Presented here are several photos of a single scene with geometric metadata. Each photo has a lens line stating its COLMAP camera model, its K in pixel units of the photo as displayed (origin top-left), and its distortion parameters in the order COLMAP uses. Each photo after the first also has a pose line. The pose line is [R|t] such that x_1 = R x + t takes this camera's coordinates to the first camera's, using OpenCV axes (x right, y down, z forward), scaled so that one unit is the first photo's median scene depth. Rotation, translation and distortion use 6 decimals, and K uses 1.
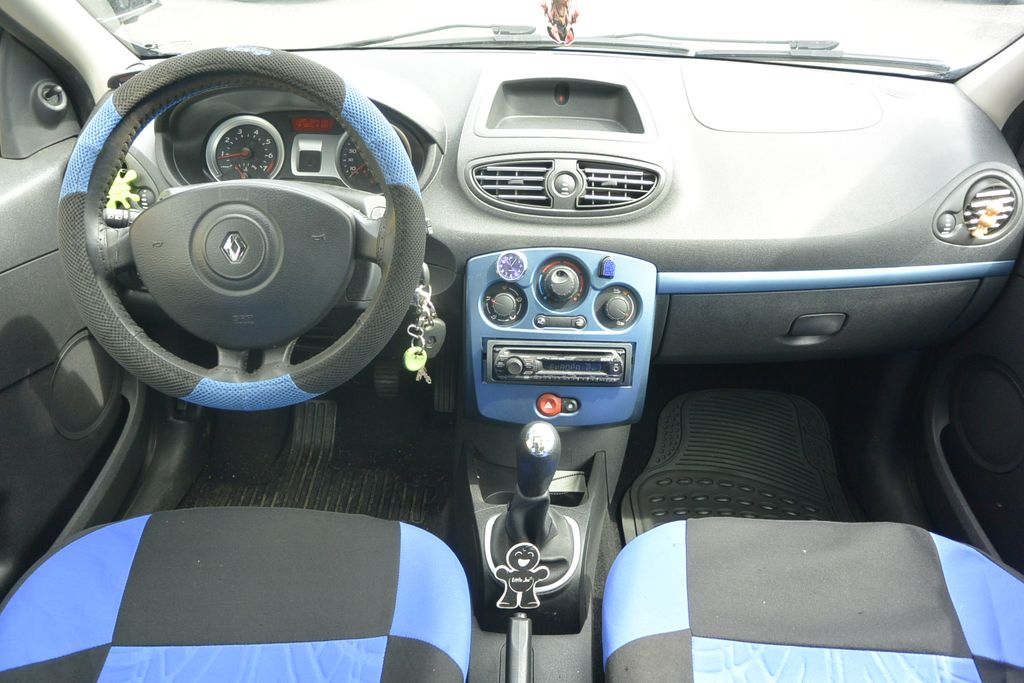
lens RADIAL K [[781.3, 0, 504.9], [0, 781.3, 341.0], [0, 0, 1]] dist [-0.005189, 0.010277]
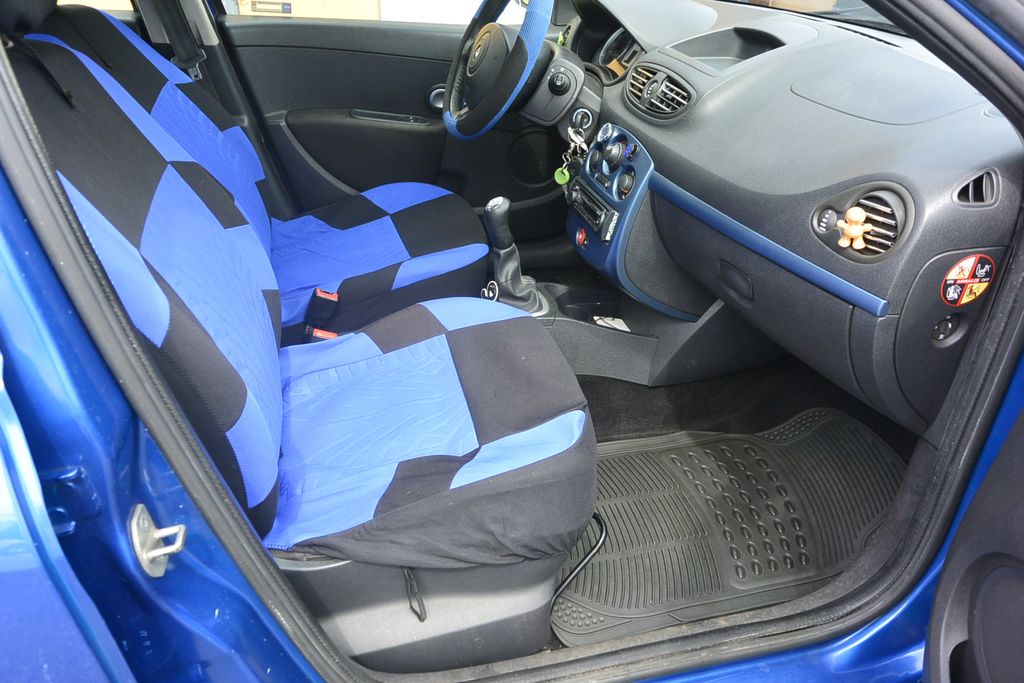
lens RADIAL K [[802.0, 0, 504.9], [0, 802.0, 341.0], [0, 0, 1]] dist [0.005517, 0.007140]
pose [[0.276536, 0.472872, -0.836612, 1.367613], [-0.496984, 0.815478, 0.296652, -0.129308], [0.822518, 0.333748, 0.460518, 0.292579]]
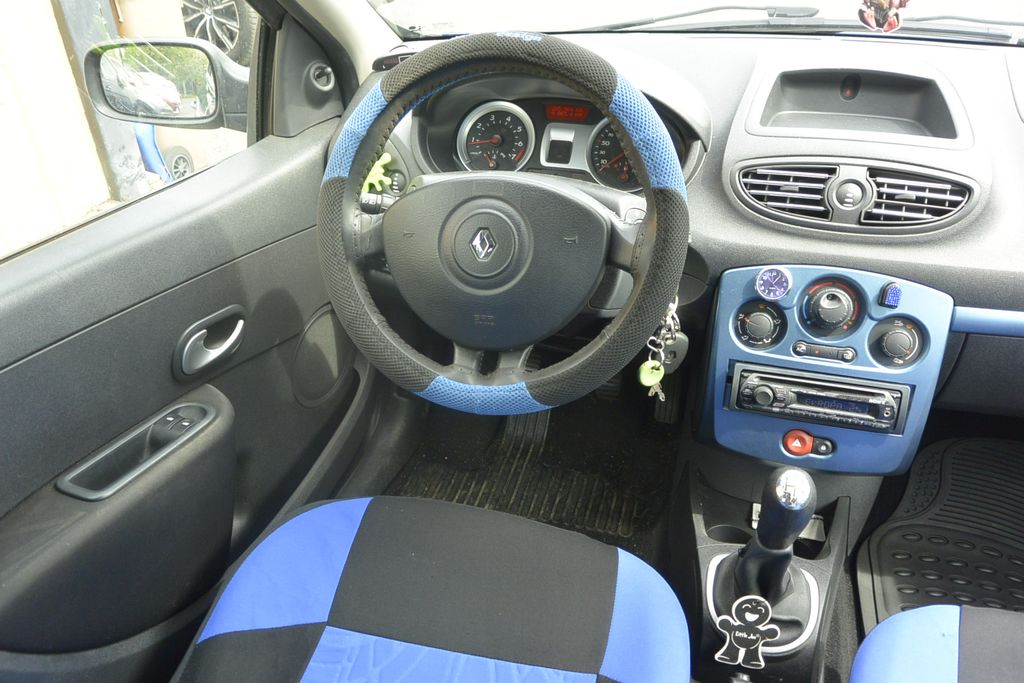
lens RADIAL K [[781.3, 0, 504.9], [0, 781.3, 341.0], [0, 0, 1]] dist [-0.005189, 0.010277]
pose [[0.961531, 0.108800, -0.252233, -0.053547], [-0.102873, 0.994021, 0.036612, -0.031788], [0.254708, -0.009256, 0.966974, 0.066154]]
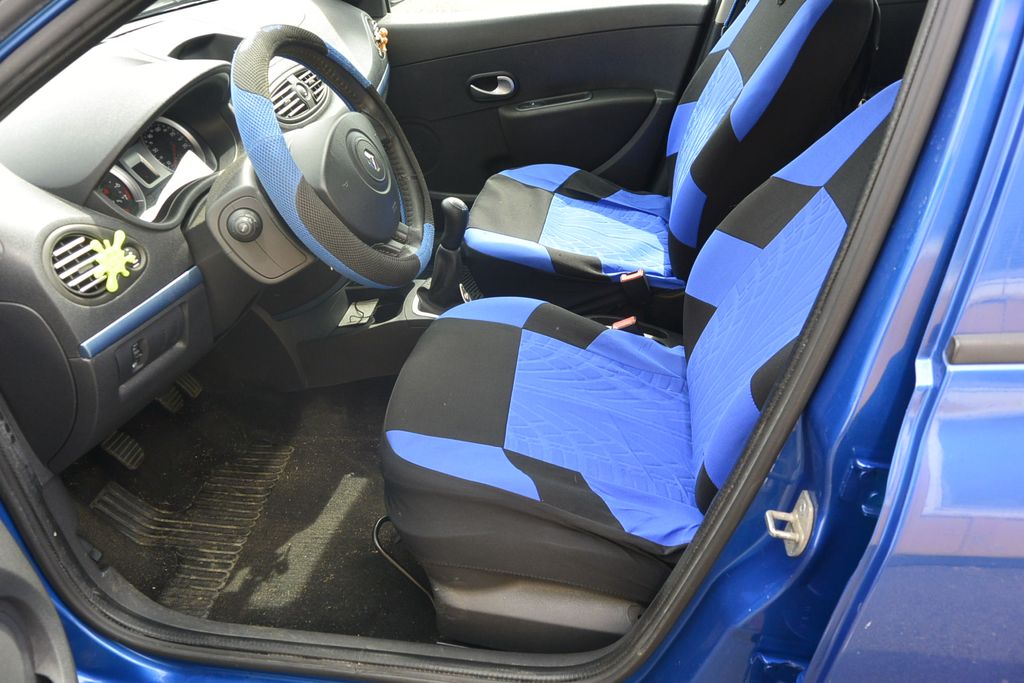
lens RADIAL K [[781.3, 0, 504.9], [0, 781.3, 341.0], [0, 0, 1]] dist [-0.005189, 0.010277]
pose [[0.124565, -0.566024, 0.814923, -1.260263], [0.550984, 0.722506, 0.417613, -0.260072], [-0.825167, 0.396990, 0.401869, 0.313473]]
